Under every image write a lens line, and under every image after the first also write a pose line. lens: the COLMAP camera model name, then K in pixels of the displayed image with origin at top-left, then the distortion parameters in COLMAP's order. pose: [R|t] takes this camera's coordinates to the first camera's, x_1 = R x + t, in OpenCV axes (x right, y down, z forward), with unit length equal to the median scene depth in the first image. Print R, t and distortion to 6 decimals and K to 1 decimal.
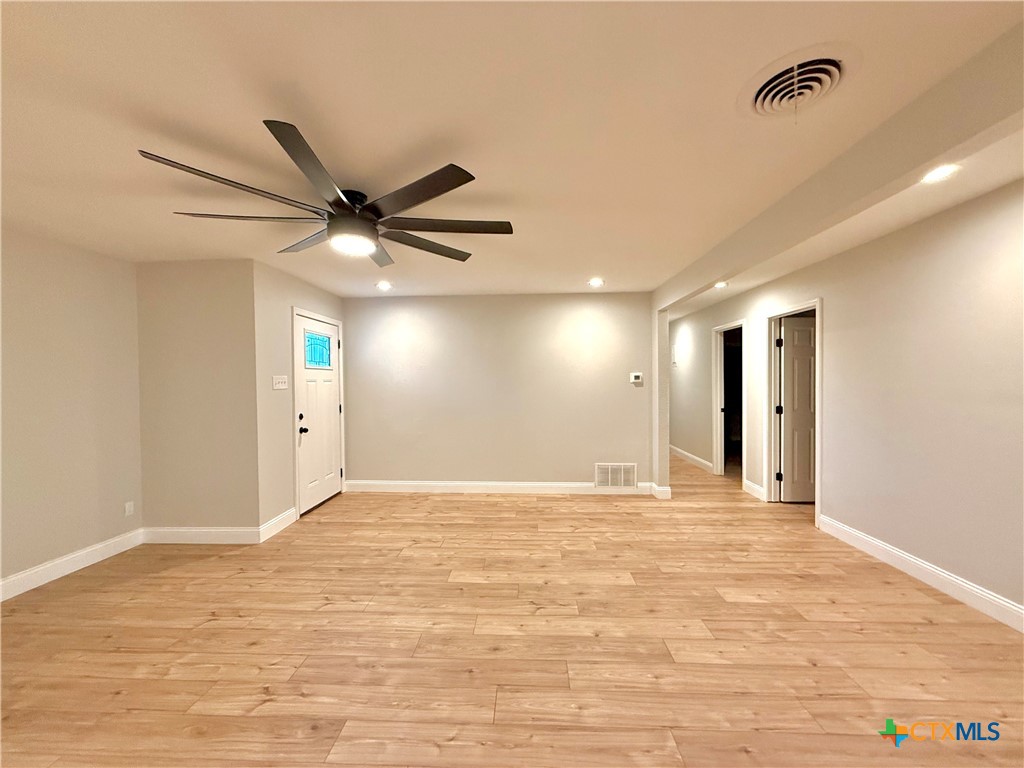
lens RADIAL K [[406.4, 0, 510.9], [0, 406.4, 384.9], [0, 0, 1]] dist [-0.000364, 0.000042]
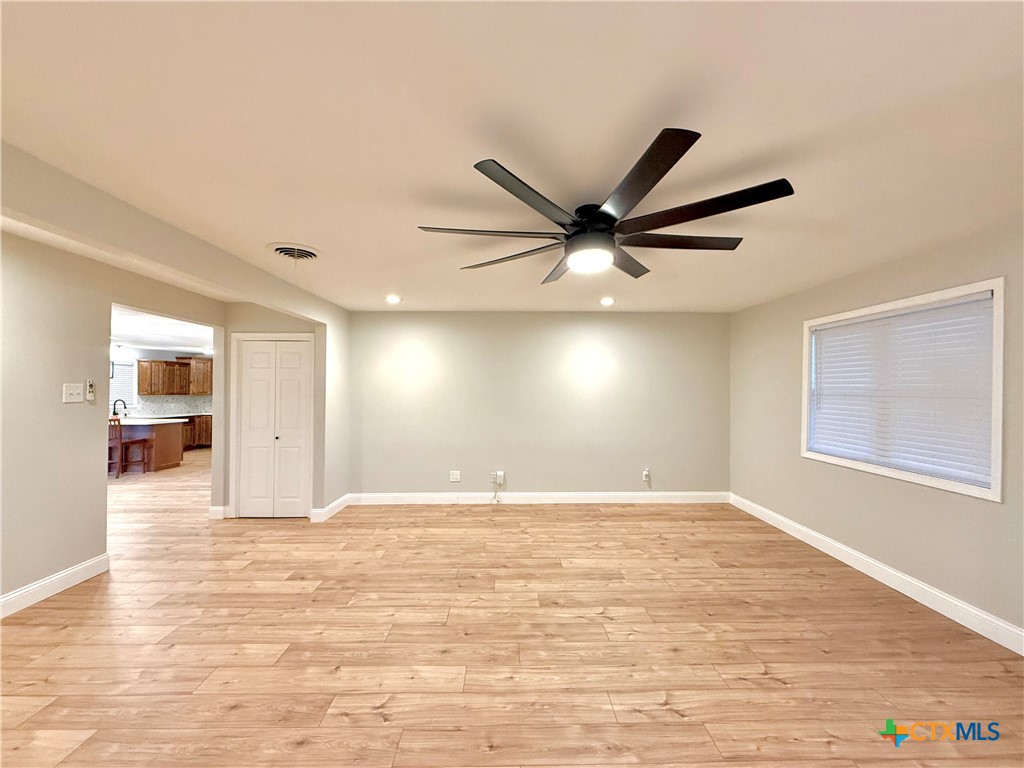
lens RADIAL K [[406.2, 0, 510.9], [0, 406.2, 386.4], [0, 0, 1]] dist [-0.000265, -0.000337]
pose [[-0.998192, 0.004238, -0.059953, -0.094273], [0.004331, 0.999990, -0.001426, -0.031334], [0.059946, -0.001683, -0.998200, 1.299815]]
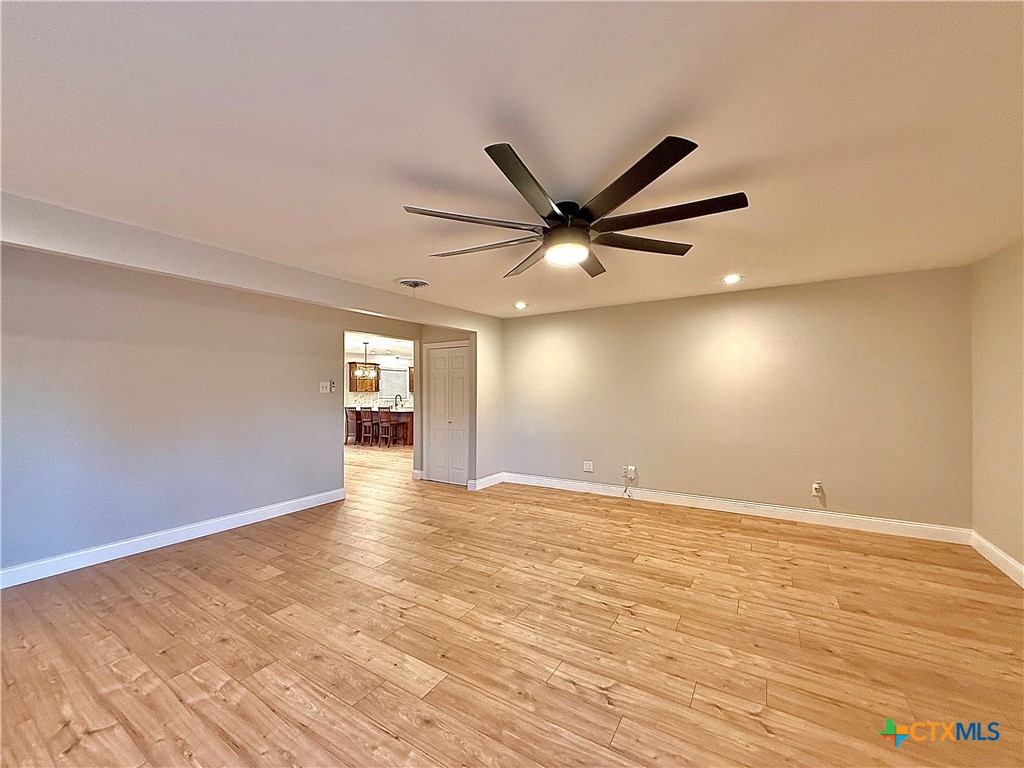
lens RADIAL K [[406.2, 0, 510.9], [0, 406.2, 386.4], [0, 0, 1]] dist [-0.000265, -0.000337]
pose [[-0.869009, 0.014465, 0.494585, -0.508302], [0.014631, 0.999887, -0.003536, -0.010692], [-0.494580, 0.004163, -0.869122, 1.301916]]
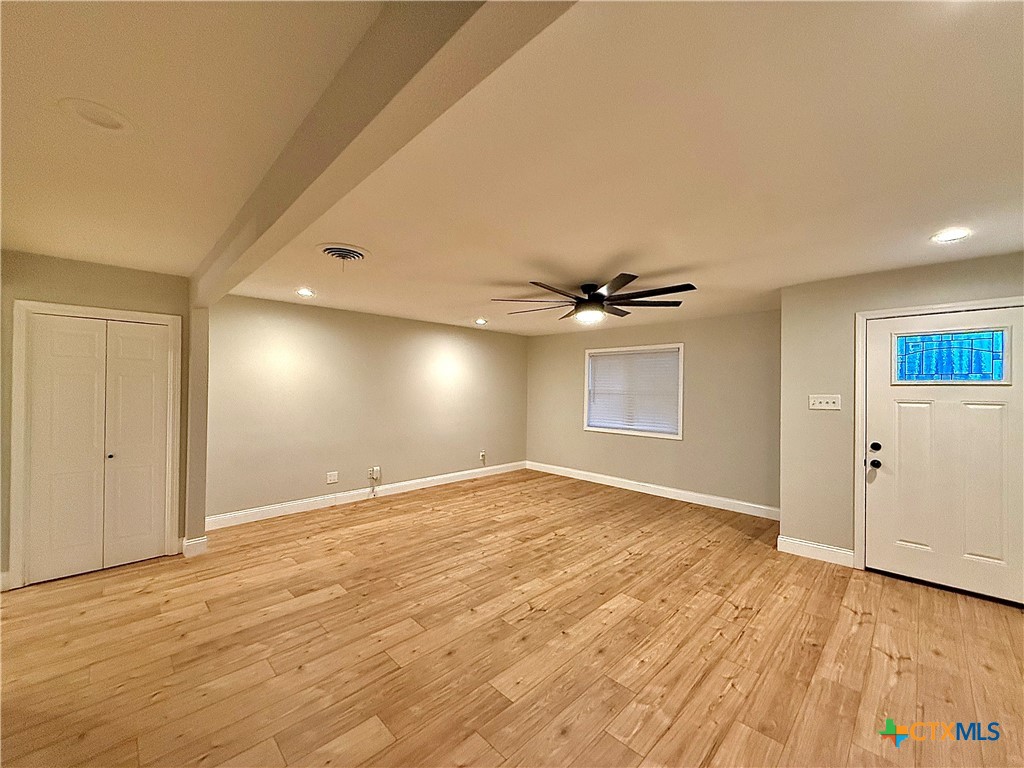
lens RADIAL K [[406.2, 0, 510.9], [0, 406.2, 386.4], [0, 0, 1]] dist [-0.000265, -0.000337]
pose [[-0.680381, -0.002453, -0.732854, 0.678750], [-0.009124, 0.999945, 0.005123, -0.045671], [0.732802, 0.010172, -0.680366, 1.254699]]
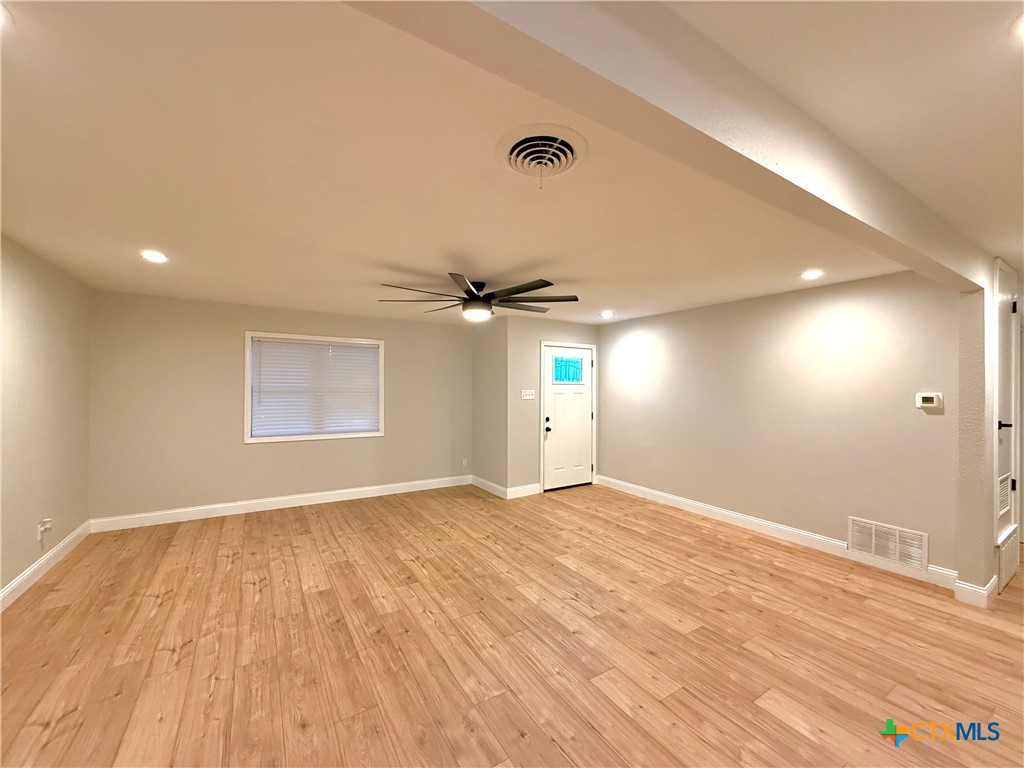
lens RADIAL K [[406.2, 0, 510.5], [0, 406.2, 381.9], [0, 0, 1]] dist [-0.000706, 0.000046]
pose [[0.570984, 0.003186, -0.820955, 0.676163], [-0.017324, 0.999817, -0.008169, -0.044363], [0.820778, 0.018887, 0.570935, 0.129074]]
